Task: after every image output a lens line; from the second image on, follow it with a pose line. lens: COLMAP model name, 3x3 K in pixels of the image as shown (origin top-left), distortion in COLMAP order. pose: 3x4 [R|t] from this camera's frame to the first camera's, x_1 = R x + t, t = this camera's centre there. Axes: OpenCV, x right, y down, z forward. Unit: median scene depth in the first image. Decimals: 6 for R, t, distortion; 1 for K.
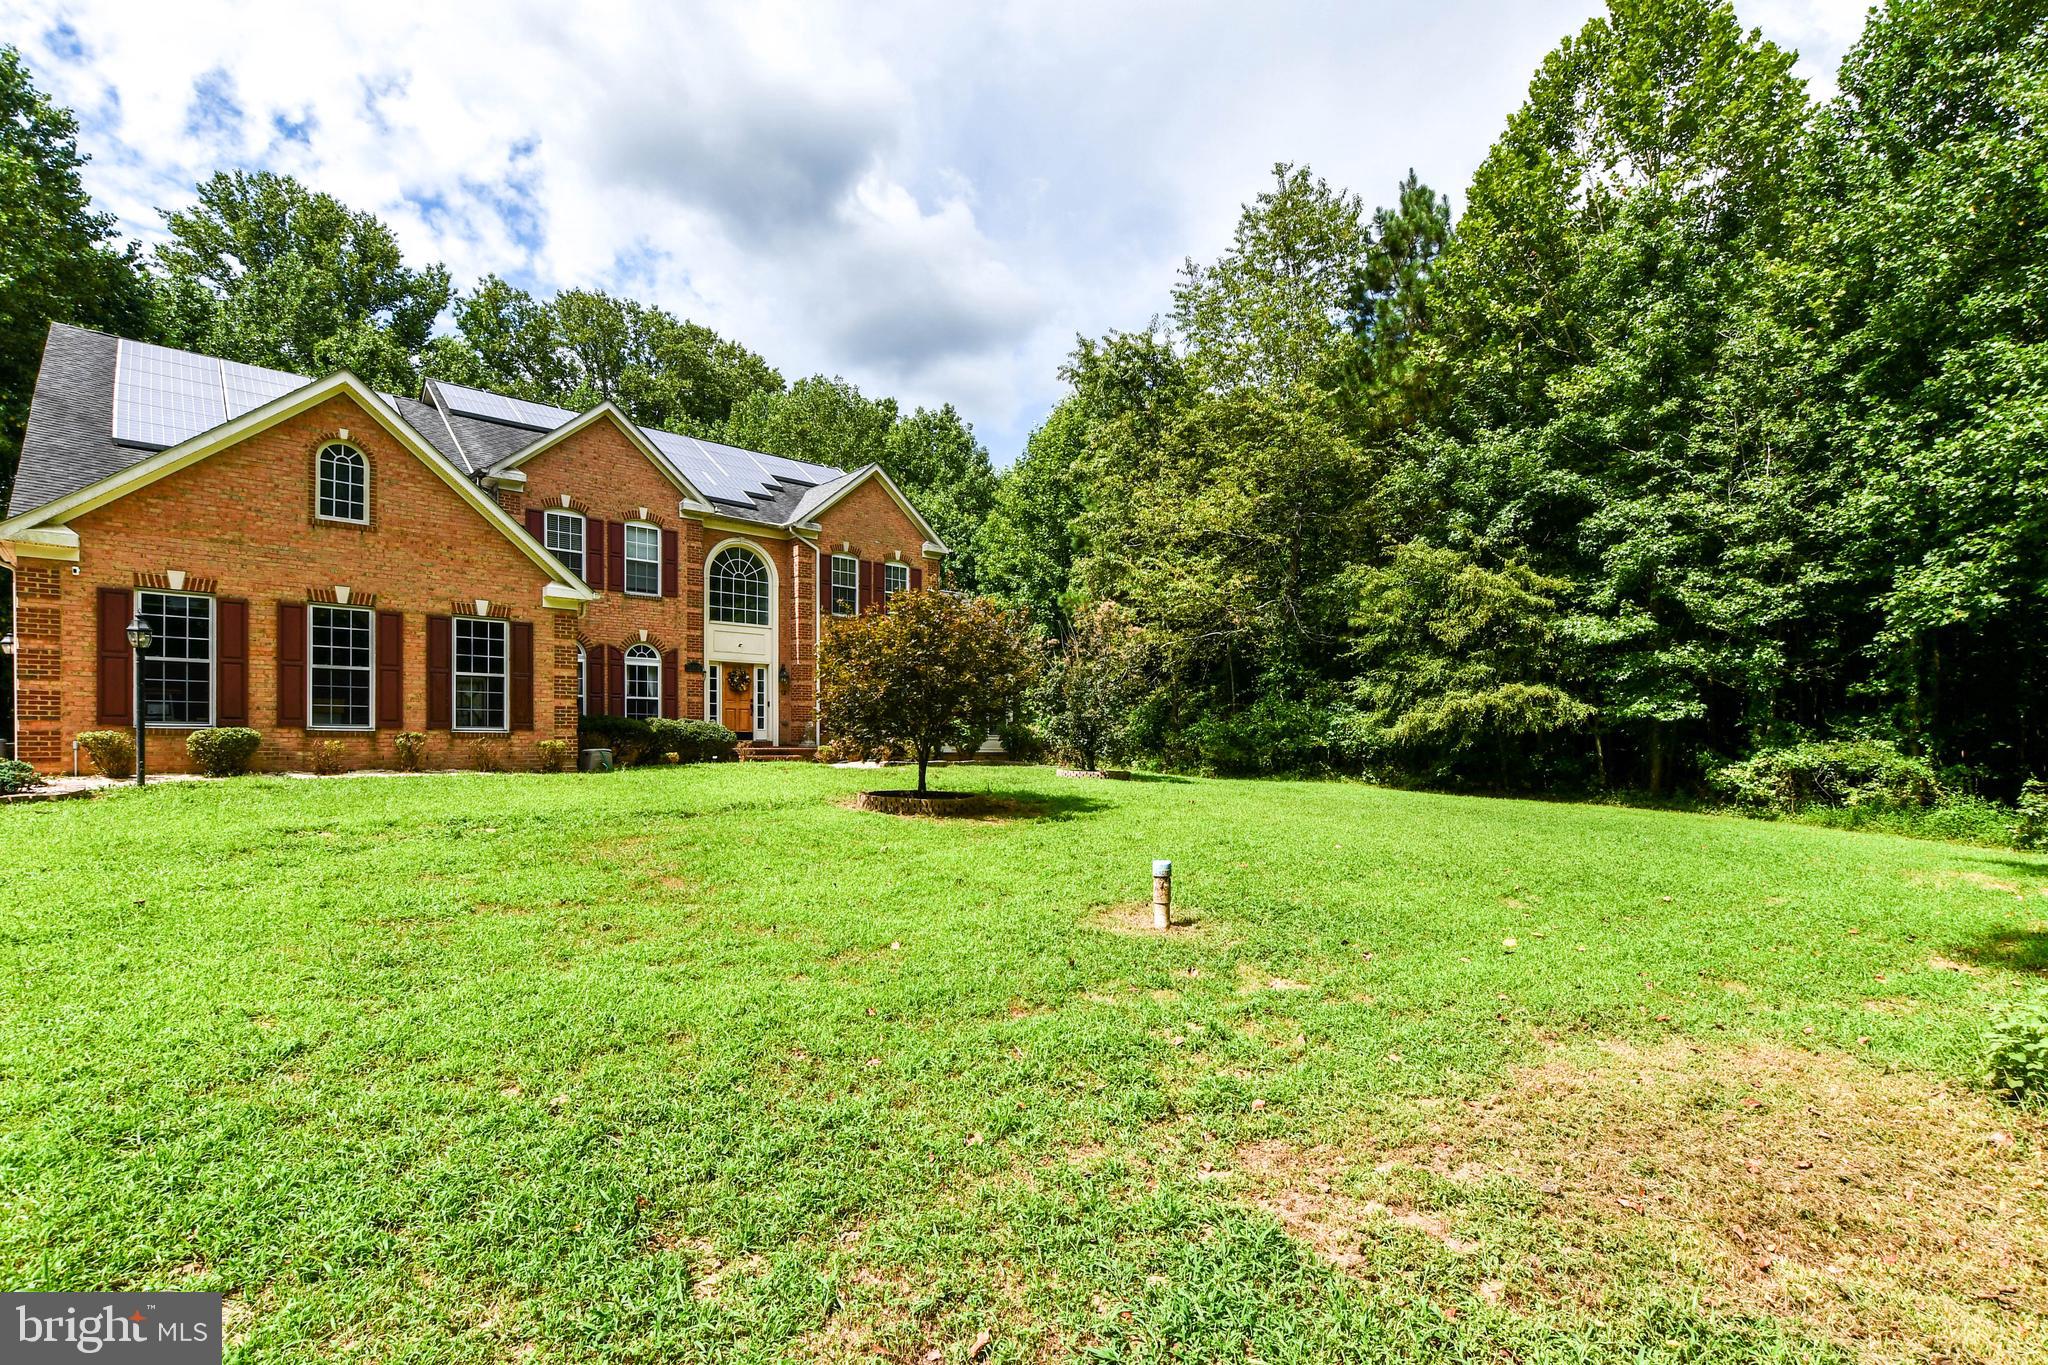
lens RADIAL K [[904.7, 0, 973.9], [0, 904.7, 757.9], [0, 0, 1]] dist [-0.009878, 0.004443]
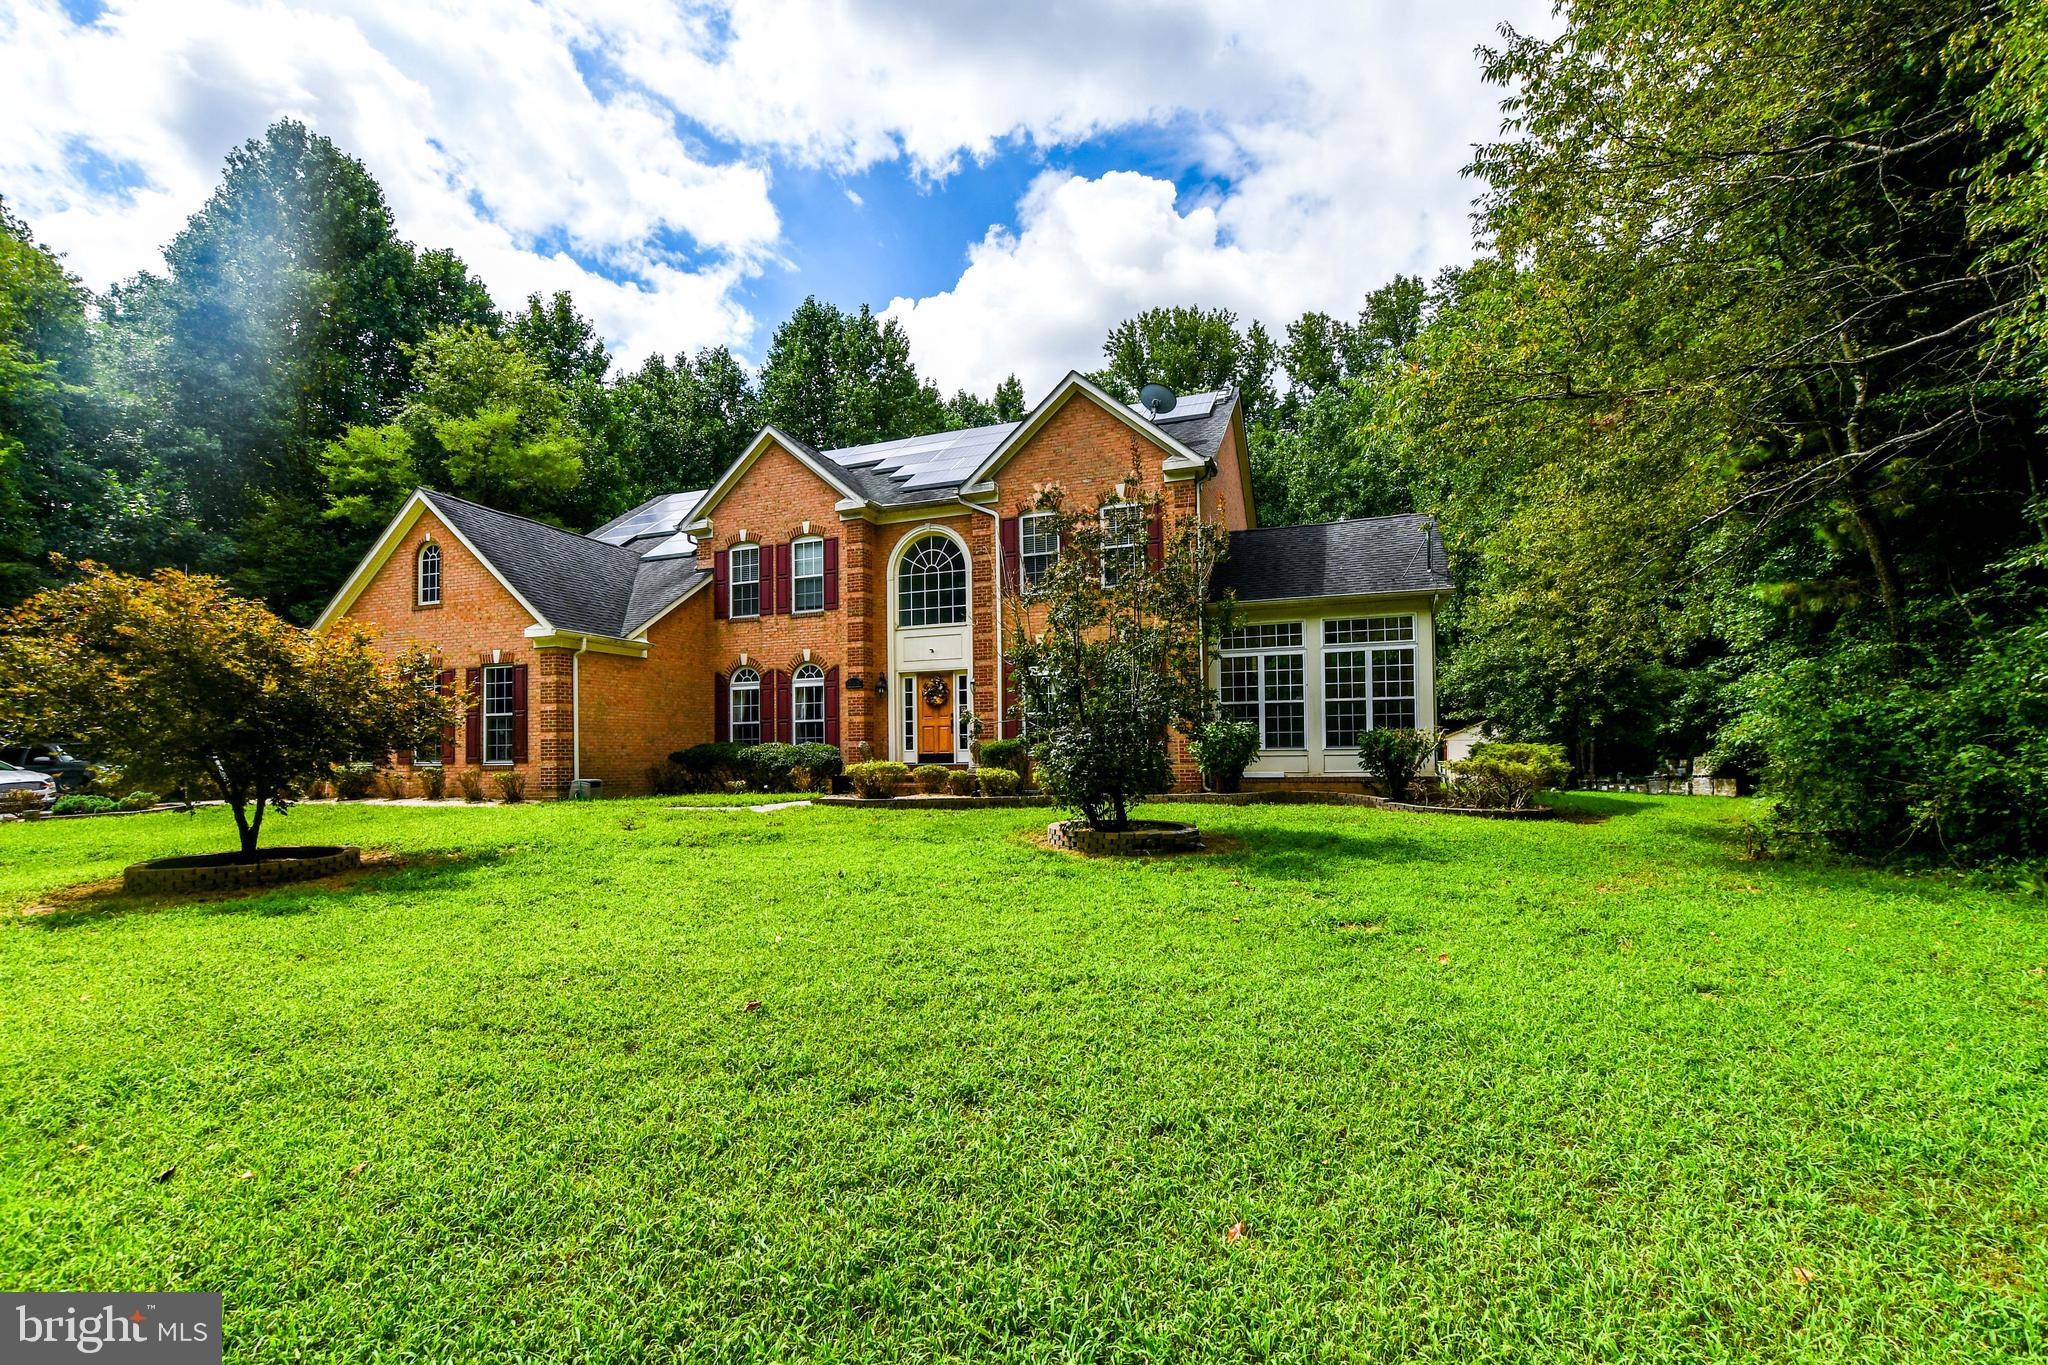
lens RADIAL K [[904.7, 0, 1016.2], [0, 904.7, 720.7], [0, 0, 1]] dist [-0.009878, 0.004443]
pose [[0.506223, -0.044056, -0.861276, 0.503325], [0.001495, 0.998738, -0.050208, -0.017245], [0.862401, 0.024129, 0.505650, 0.645263]]
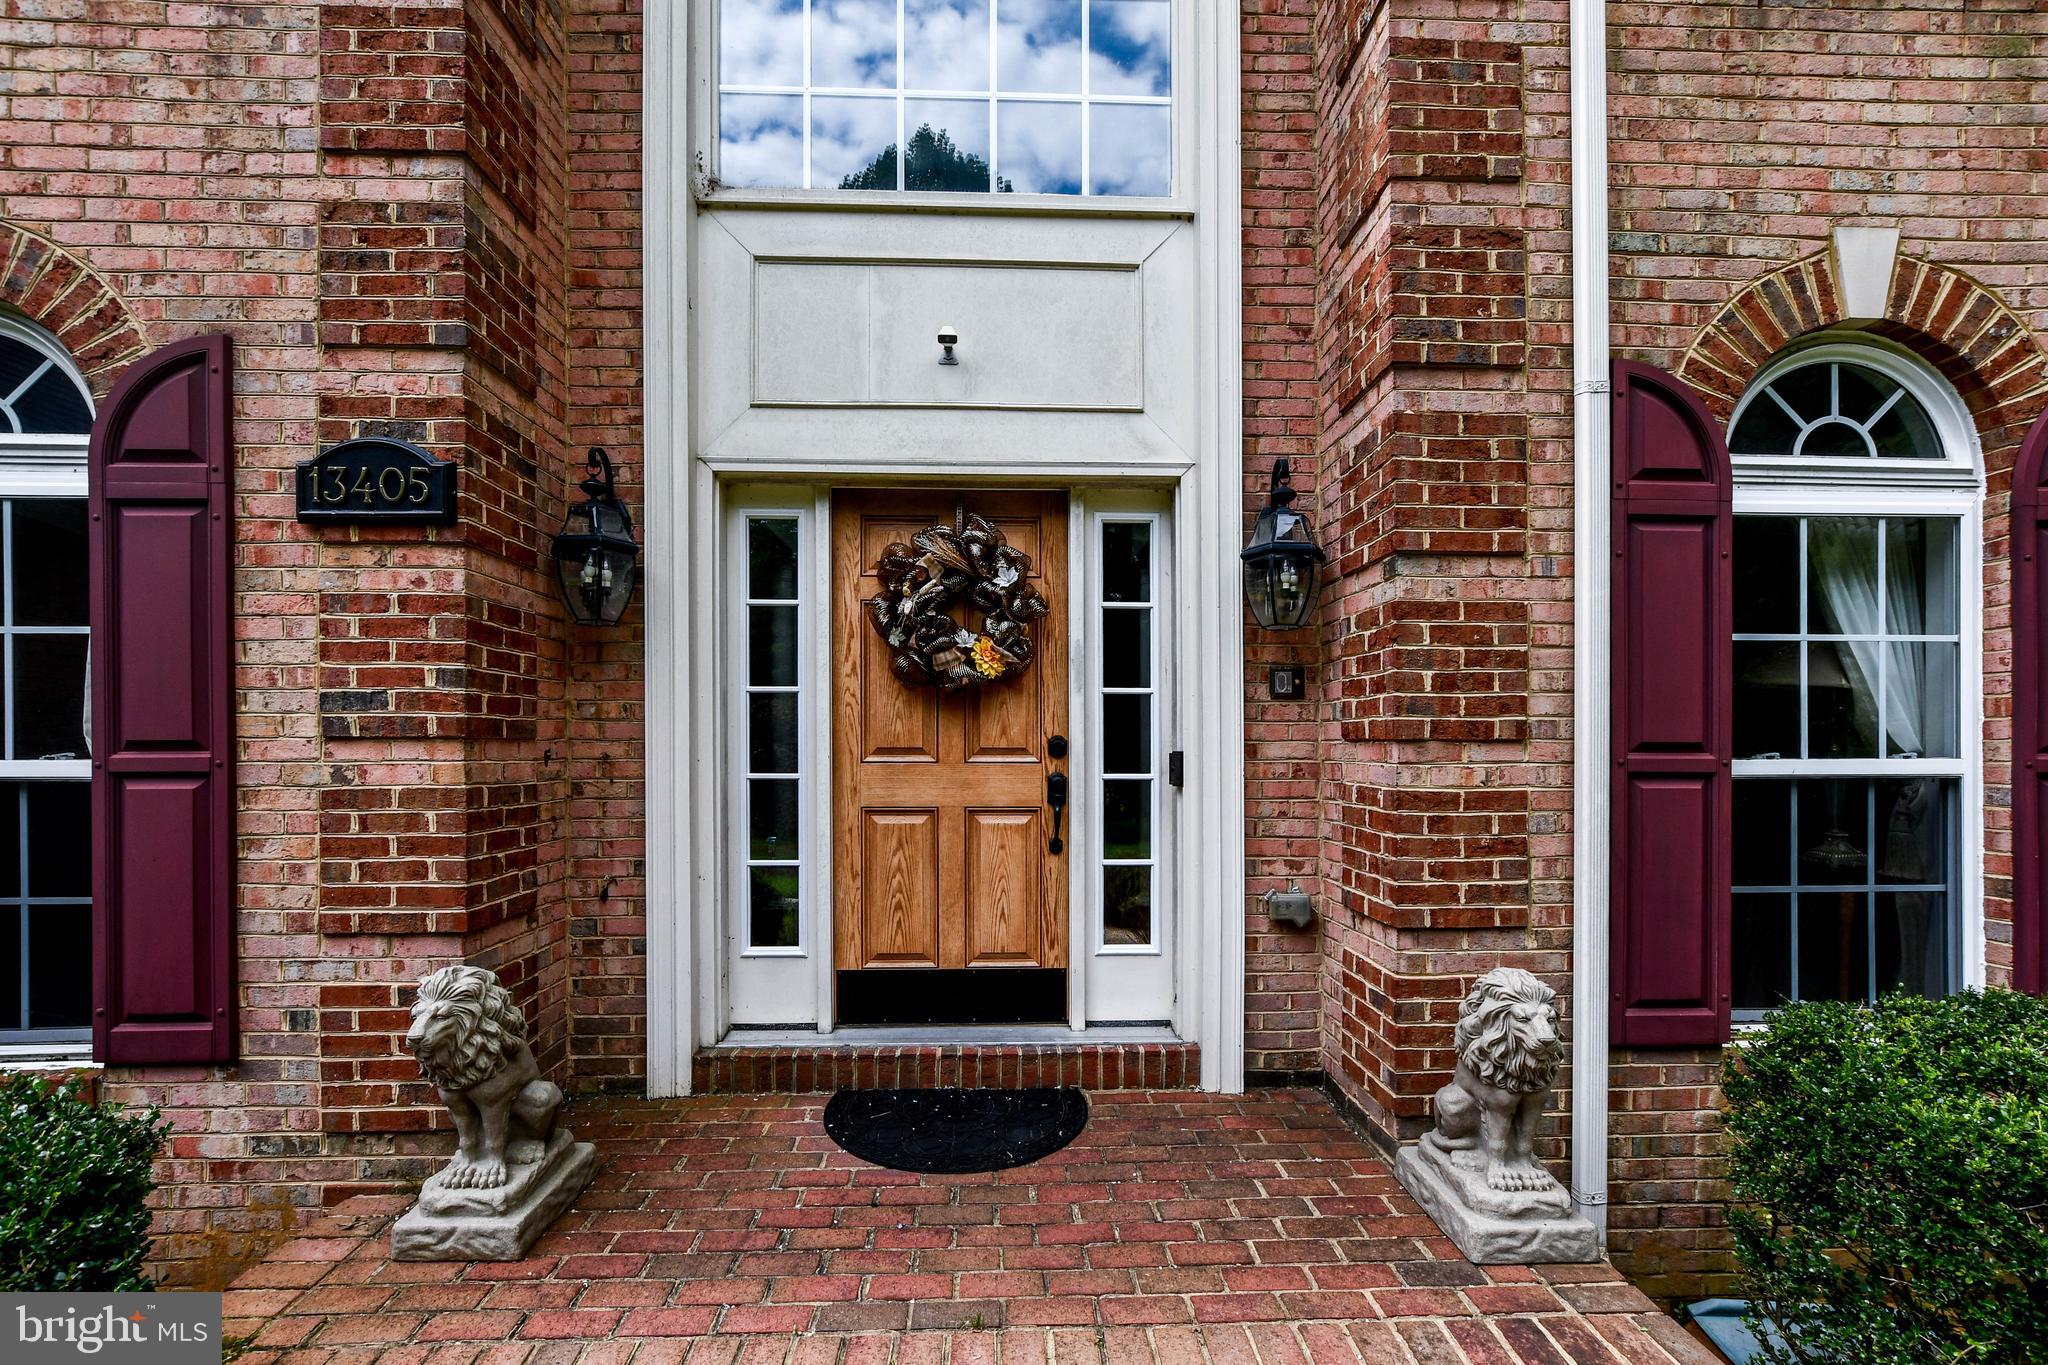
lens RADIAL K [[904.7, 0, 1036.5], [0, 904.7, 746.9], [0, 0, 1]] dist [-0.009878, 0.004443]
pose [[0.800746, -0.005965, -0.598974, -0.165972], [-0.006579, 0.999803, -0.018751, -0.061966], [0.598967, 0.018956, 0.800549, 0.900566]]
